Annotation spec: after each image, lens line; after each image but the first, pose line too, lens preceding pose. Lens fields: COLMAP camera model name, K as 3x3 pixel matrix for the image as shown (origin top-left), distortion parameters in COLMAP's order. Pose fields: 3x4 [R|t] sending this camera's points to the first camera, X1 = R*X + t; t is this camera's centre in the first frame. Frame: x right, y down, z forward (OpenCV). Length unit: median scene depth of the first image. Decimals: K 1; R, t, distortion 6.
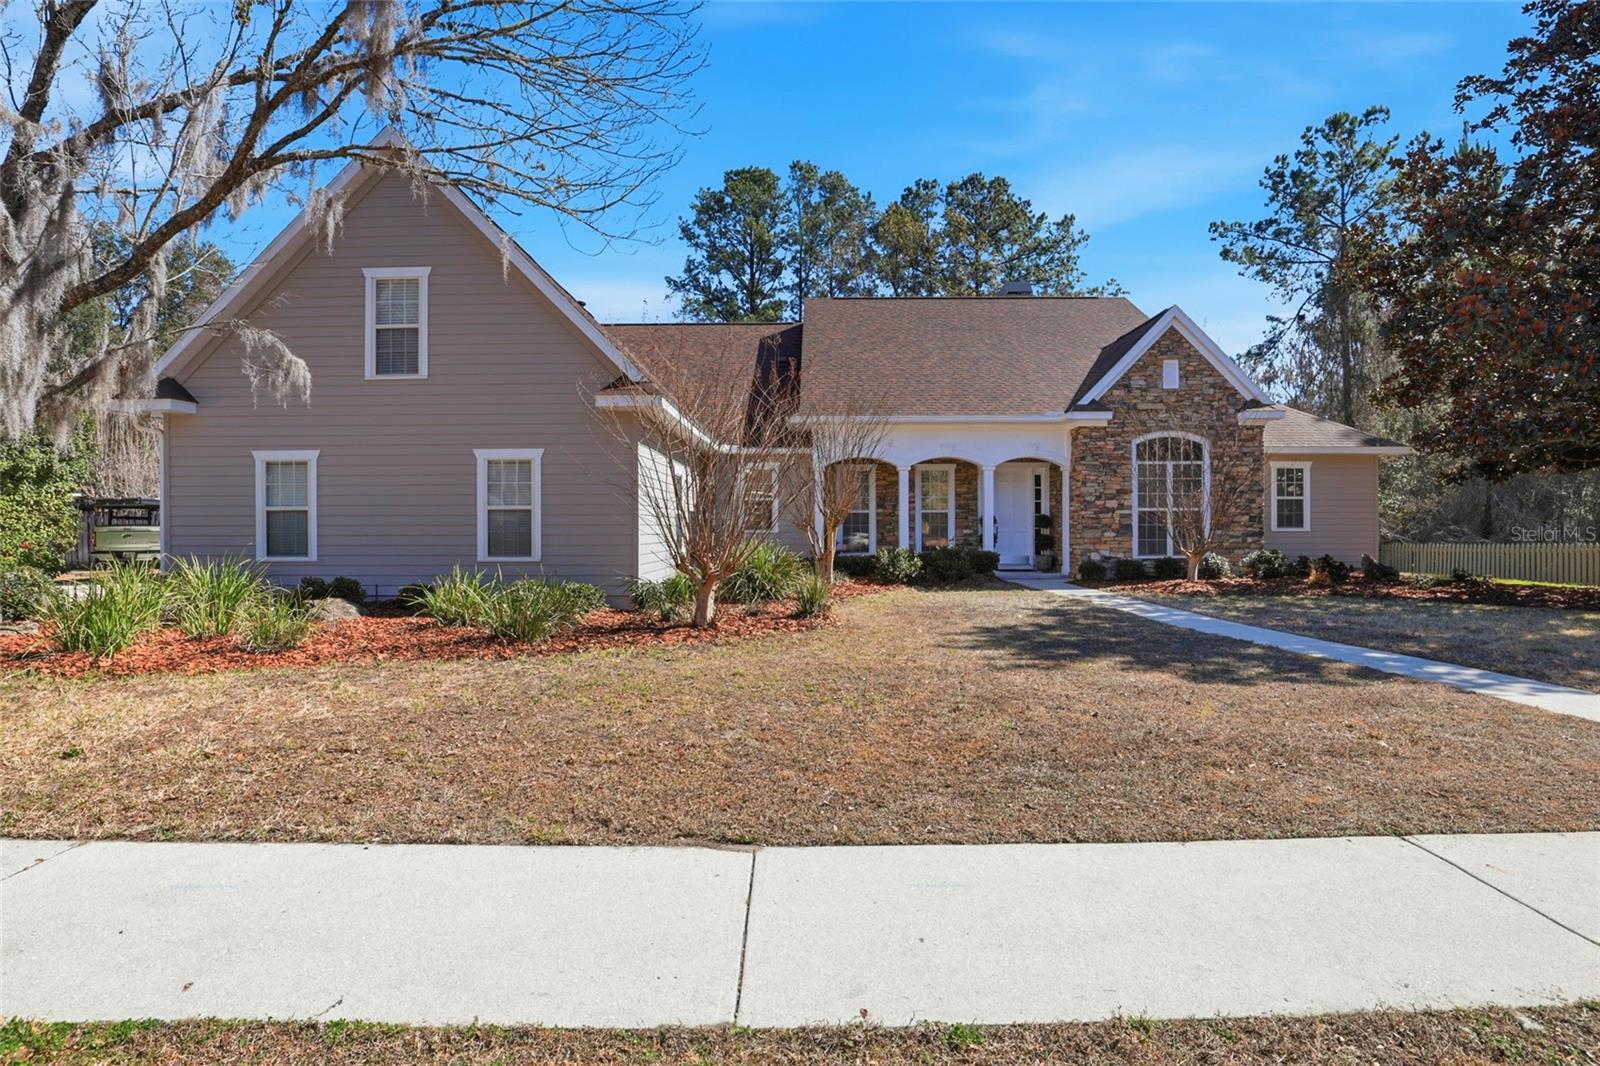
lens RADIAL K [[747.0, 0, 801.2], [0, 747.0, 547.1], [0, 0, 1]] dist [-0.013243, -0.000330]
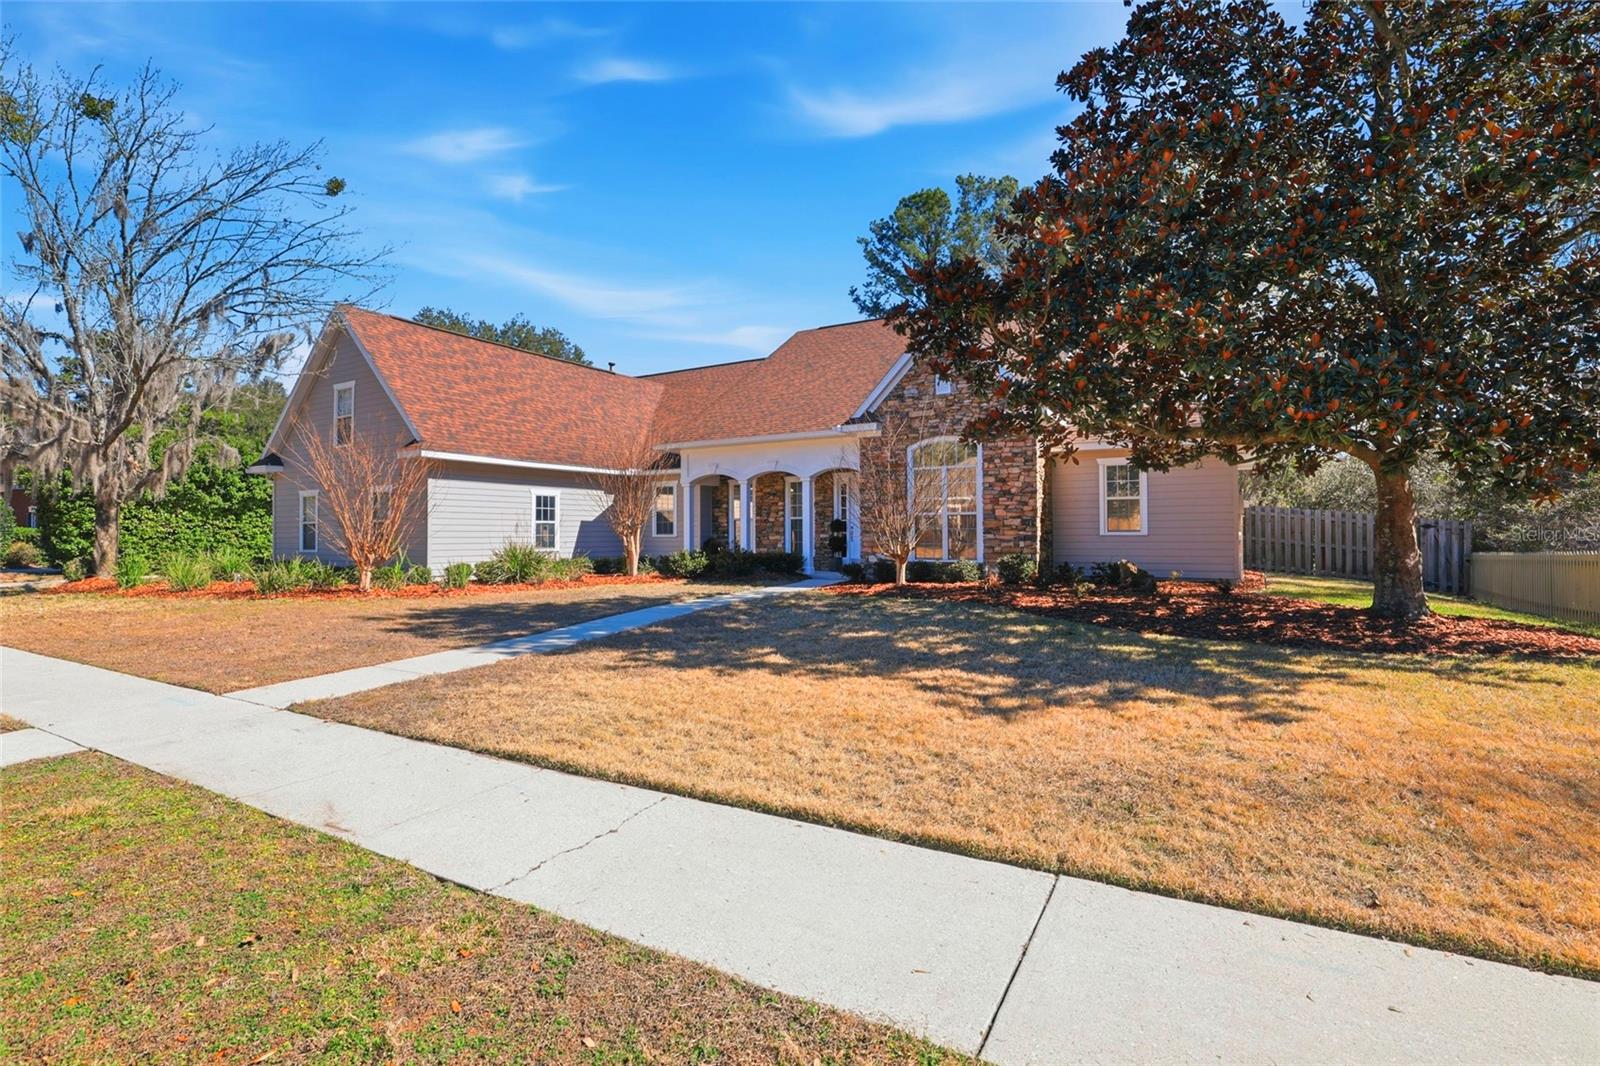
lens RADIAL K [[747.0, 0, 809.9], [0, 747.0, 521.5], [0, 0, 1]] dist [-0.013243, -0.000330]
pose [[0.869924, -0.009019, -0.493103, 0.839659], [-0.007814, 0.999455, -0.032067, -0.005938], [0.493124, 0.031749, 0.869380, 0.033089]]
